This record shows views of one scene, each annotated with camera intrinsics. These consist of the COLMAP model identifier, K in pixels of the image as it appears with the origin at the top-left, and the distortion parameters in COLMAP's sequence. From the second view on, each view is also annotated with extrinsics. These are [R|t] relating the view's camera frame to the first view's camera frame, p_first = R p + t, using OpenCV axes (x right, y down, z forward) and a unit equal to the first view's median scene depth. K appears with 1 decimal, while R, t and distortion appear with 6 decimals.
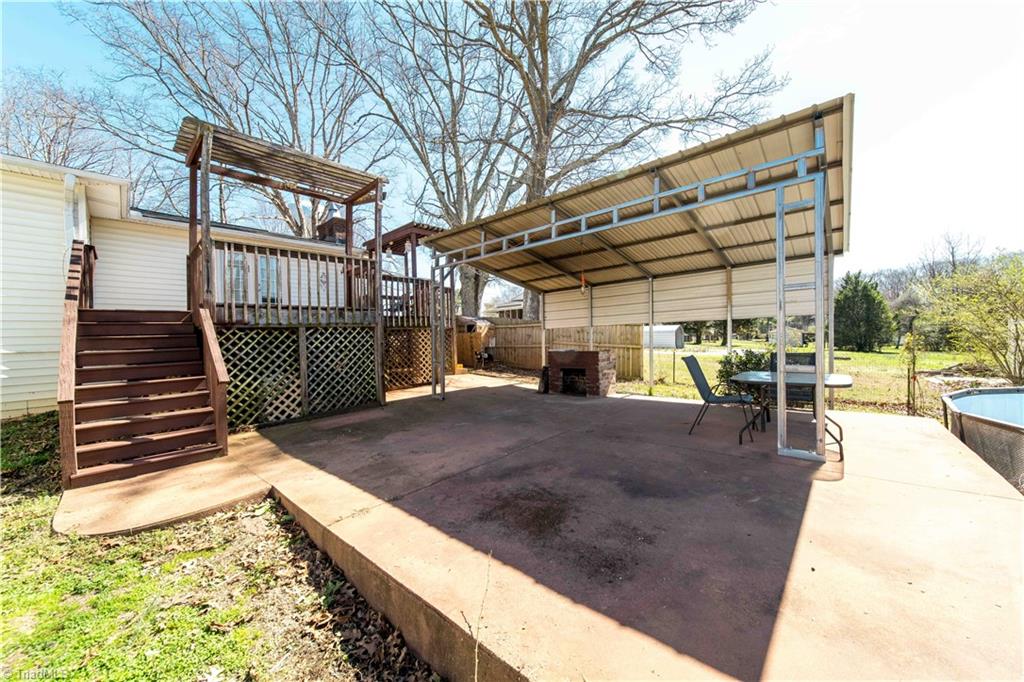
lens RADIAL K [[360.3, 0, 515.4], [0, 360.3, 340.2], [0, 0, 1]] dist [-0.000861, -0.000256]
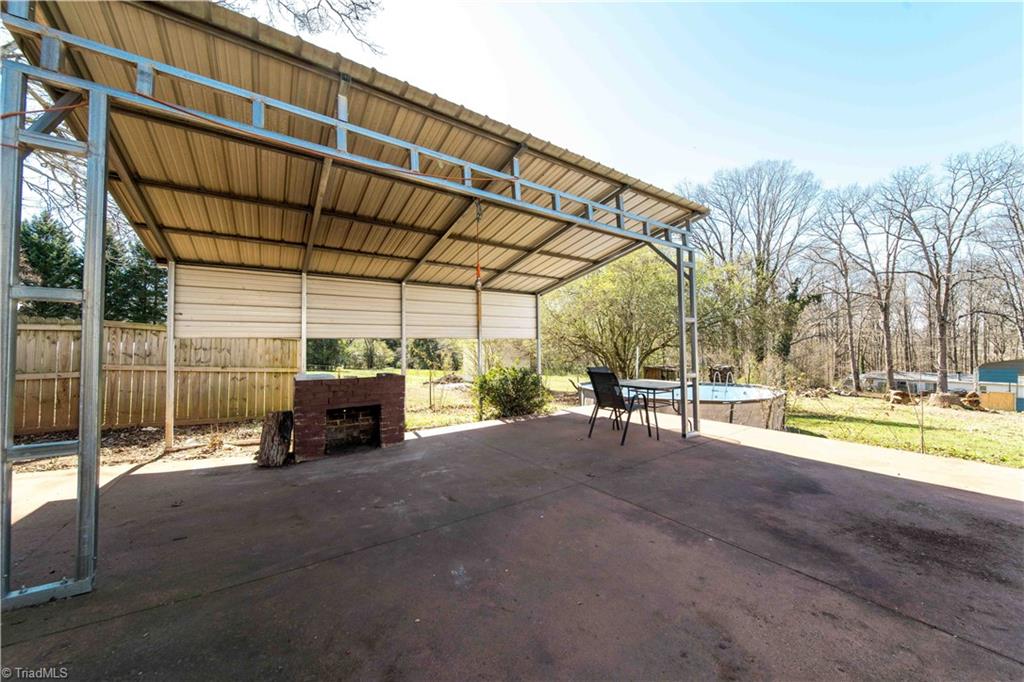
lens RADIAL K [[362.8, 0, 516.0], [0, 362.8, 343.4], [0, 0, 1]] dist [-0.000587, -0.001651]
pose [[0.243192, 0.040508, 0.969132, -0.782917], [0.010818, 0.998952, -0.044469, 0.006781], [-0.969918, 0.021298, 0.242499, 1.272022]]
